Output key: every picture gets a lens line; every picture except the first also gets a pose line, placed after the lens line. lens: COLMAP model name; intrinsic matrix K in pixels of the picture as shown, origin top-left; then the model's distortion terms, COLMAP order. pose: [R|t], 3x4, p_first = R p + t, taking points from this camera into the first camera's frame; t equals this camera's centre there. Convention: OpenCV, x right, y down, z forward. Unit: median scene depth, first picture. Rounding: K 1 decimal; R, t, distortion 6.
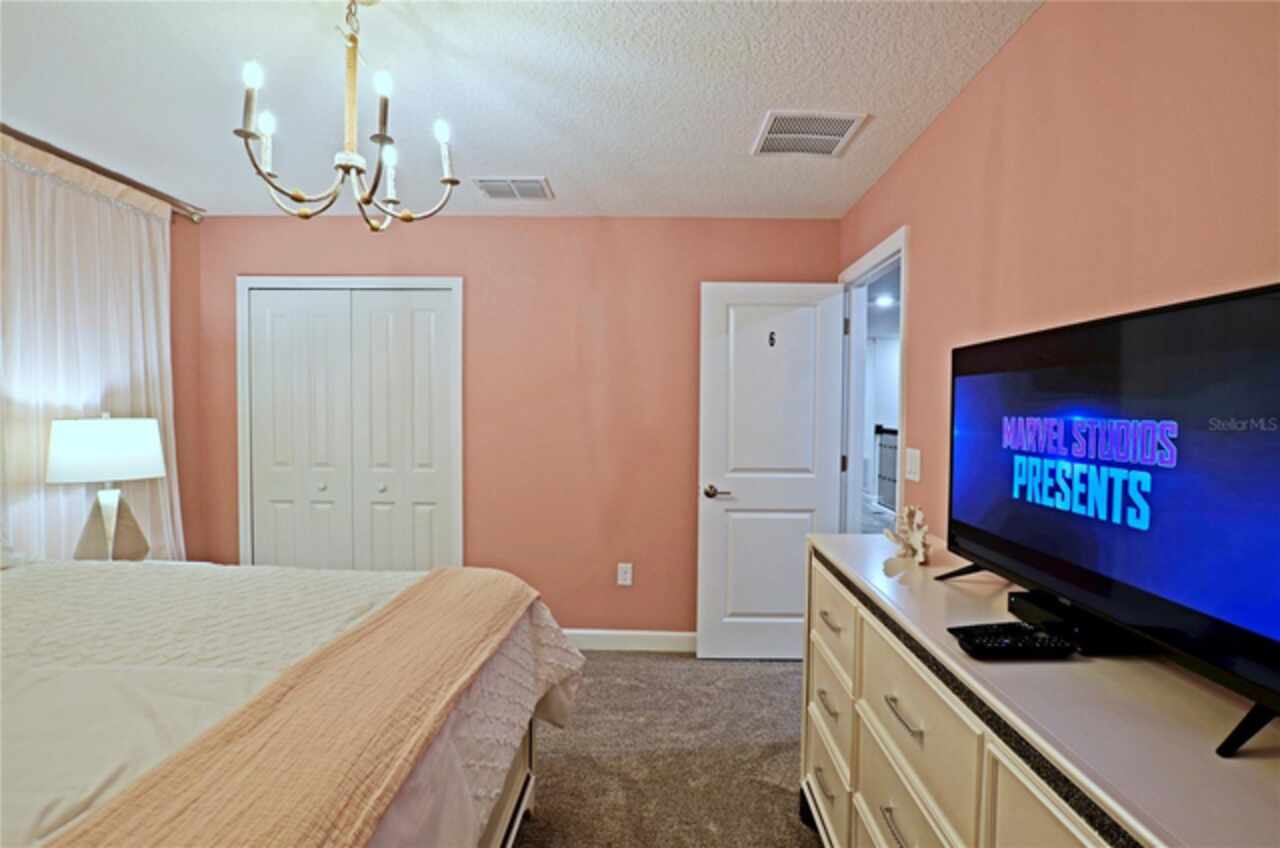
lens RADIAL K [[593.4, 0, 650.5], [0, 593.4, 426.8], [0, 0, 1]] dist [-0.038221, 0.010025]
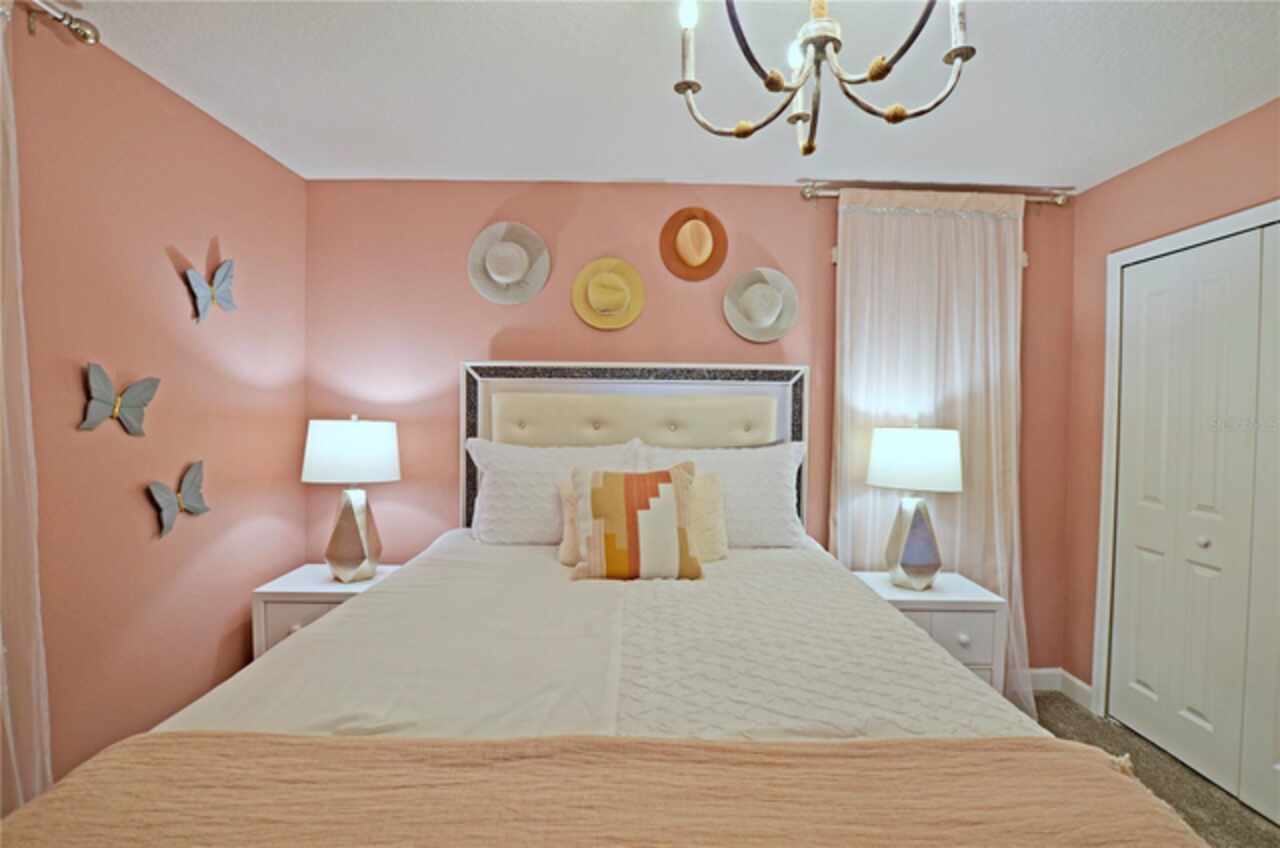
lens RADIAL K [[593.4, 0, 650.5], [0, 593.4, 426.8], [0, 0, 1]] dist [-0.038221, 0.010025]
pose [[0.037888, 0.018748, -0.999106, 0.081973], [-0.046096, 0.998792, 0.016994, -0.011930], [0.998218, 0.045411, 0.038707, 0.473418]]
